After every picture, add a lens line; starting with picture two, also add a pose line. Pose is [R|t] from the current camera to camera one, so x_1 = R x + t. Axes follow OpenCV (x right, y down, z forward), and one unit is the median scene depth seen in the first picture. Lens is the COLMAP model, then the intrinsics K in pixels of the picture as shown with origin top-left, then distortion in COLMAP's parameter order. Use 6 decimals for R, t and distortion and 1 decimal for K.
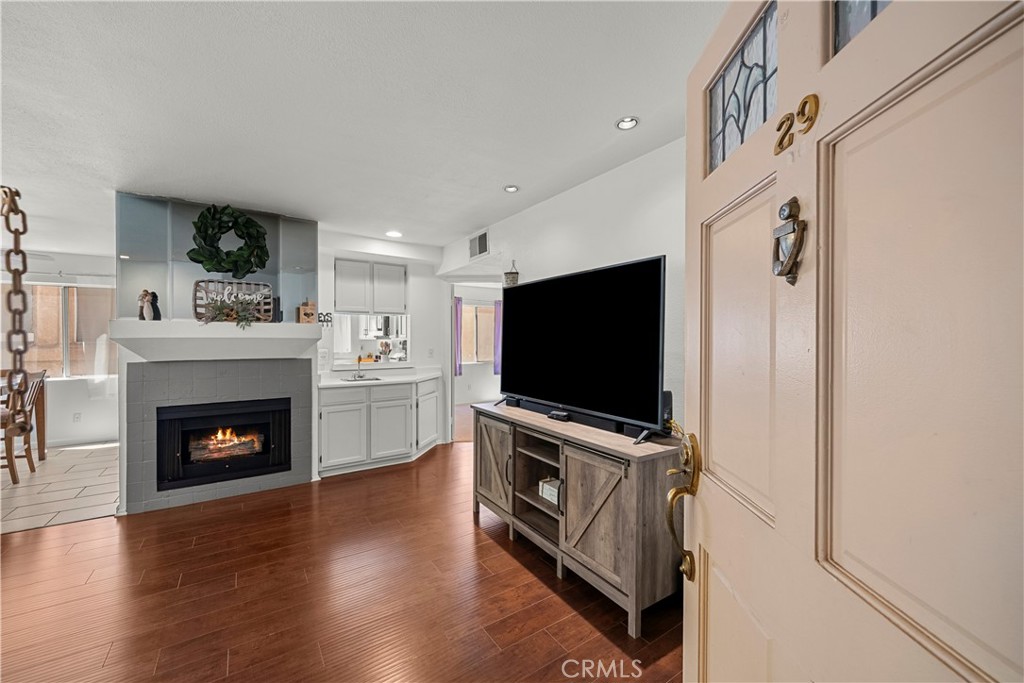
lens RADIAL K [[401.9, 0, 511.4], [0, 401.9, 338.5], [0, 0, 1]] dist [-0.003729, -0.000223]
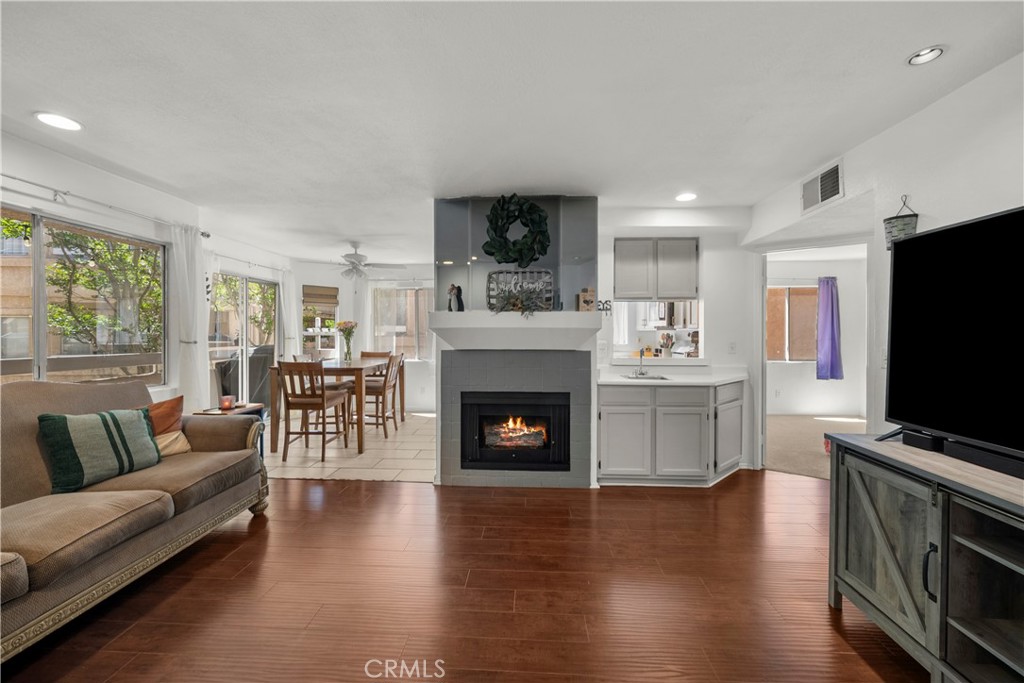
lens RADIAL K [[401.9, 0, 513.7], [0, 401.9, 336.2], [0, 0, 1]] dist [-0.003729, -0.000223]
pose [[0.801564, 0.009253, -0.597837, -0.110144], [-0.001065, 0.999901, 0.014048, 0.005017], [0.597908, -0.010623, 0.801495, 0.197237]]
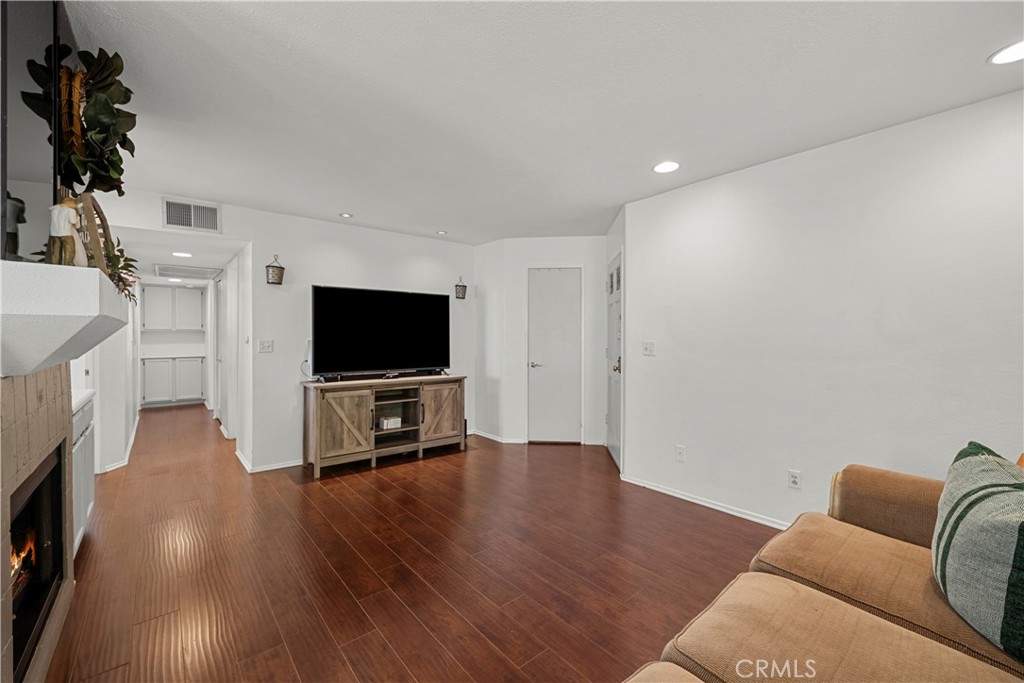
lens RADIAL K [[416.1, 0, 514.6], [0, 416.1, 338.1], [0, 0, 1]] dist [-0.000185, -0.000036]
pose [[-0.121852, -0.006312, 0.992528, -1.254785], [-0.001850, 0.999979, 0.006132, 0.018964], [-0.992547, -0.001089, -0.121861, 0.544007]]
